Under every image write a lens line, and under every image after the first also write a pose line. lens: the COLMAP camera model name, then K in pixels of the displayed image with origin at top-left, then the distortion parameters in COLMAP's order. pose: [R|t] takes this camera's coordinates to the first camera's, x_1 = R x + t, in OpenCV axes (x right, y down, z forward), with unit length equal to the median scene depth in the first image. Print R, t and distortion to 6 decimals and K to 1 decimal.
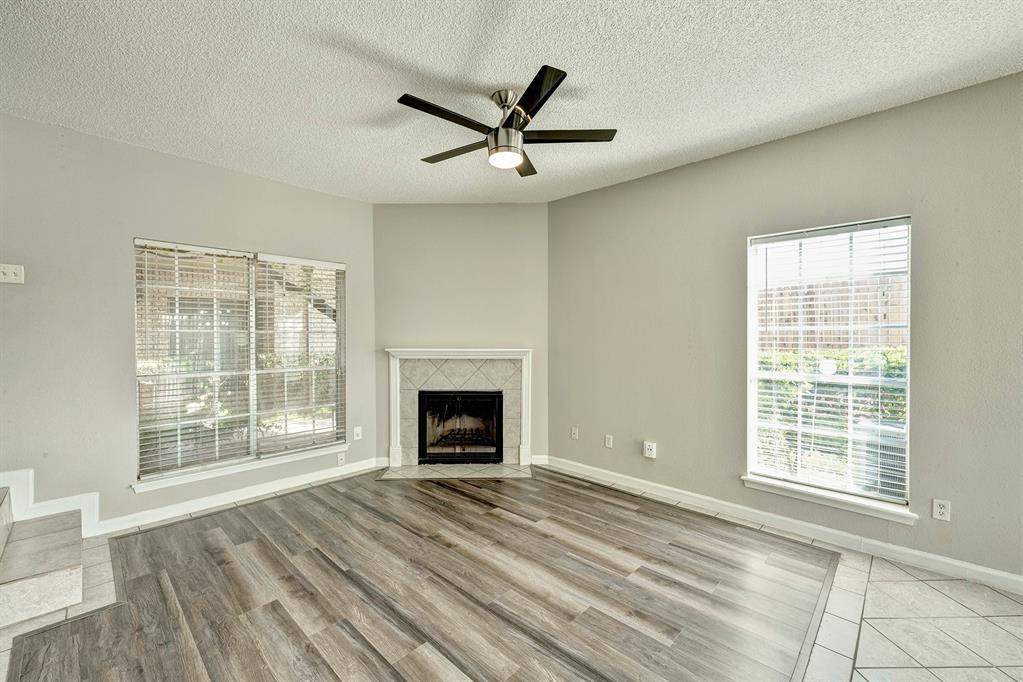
lens RADIAL K [[428.0, 0, 516.4], [0, 428.0, 339.6], [0, 0, 1]] dist [0.001463, 0.000149]
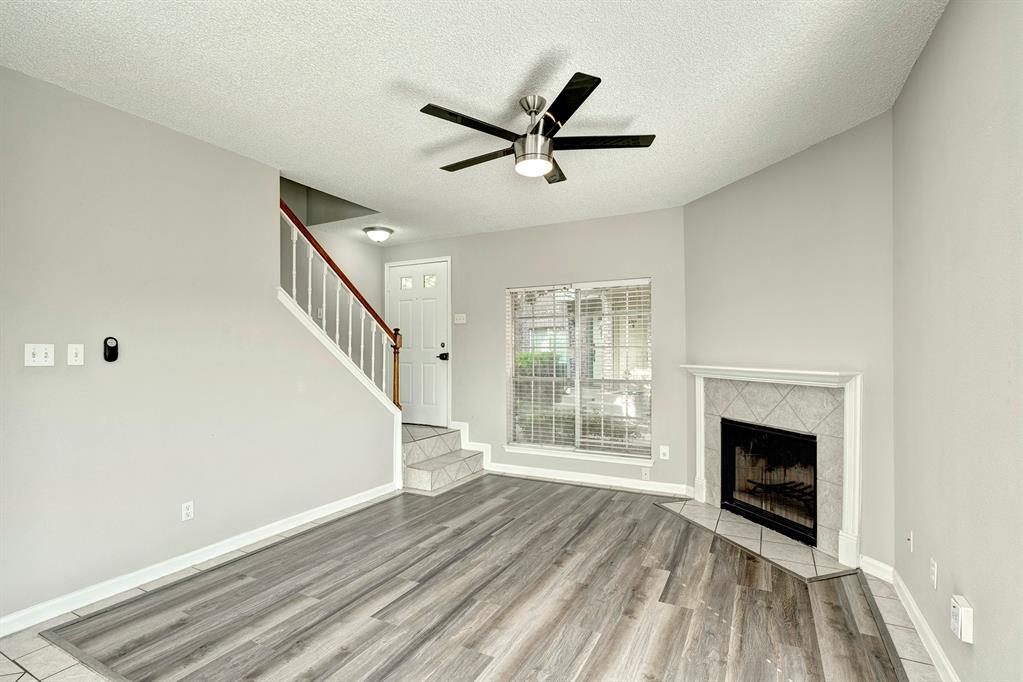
lens RADIAL K [[483.9, 0, 511.4], [0, 483.9, 352.8], [0, 0, 1]] dist [-0.000318, -0.000135]
pose [[0.261873, 0.003716, -0.965095, 0.693064], [-0.002974, 0.999991, 0.003044, -0.007288], [0.965098, 0.002073, 0.261882, 0.465113]]
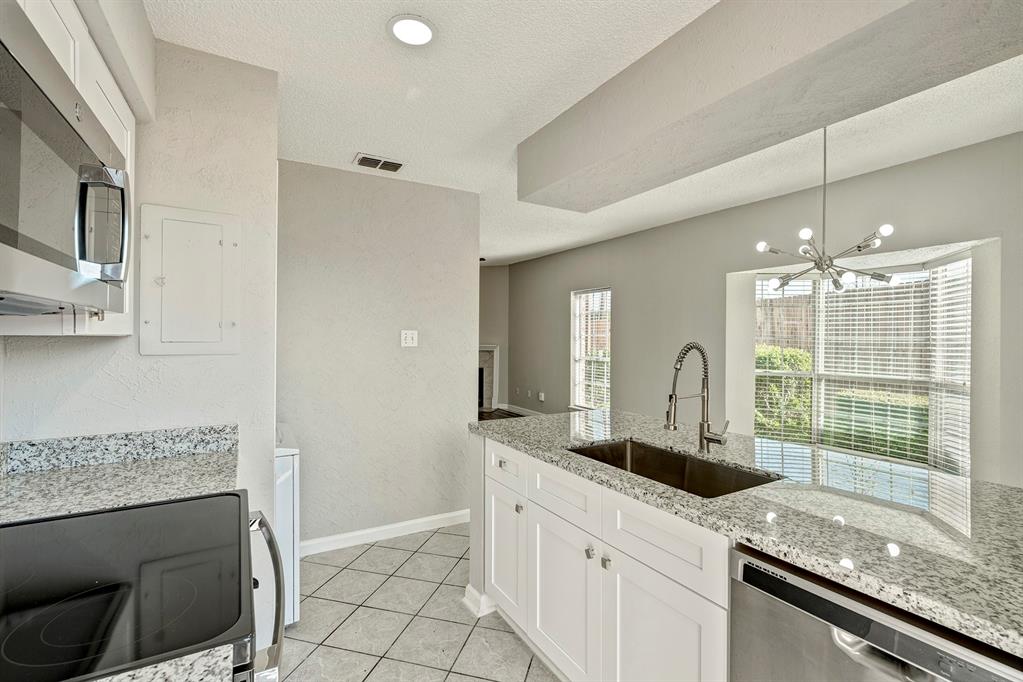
lens RADIAL K [[445.7, 0, 523.5], [0, 445.7, 338.9], [0, 0, 1]] dist [-0.025485, 0.021557]
pose [[0.963623, 0.007853, -0.267150, 0.821373], [-0.010281, 0.999918, -0.007692, 0.008570], [0.267068, 0.010159, 0.963624, -1.039600]]
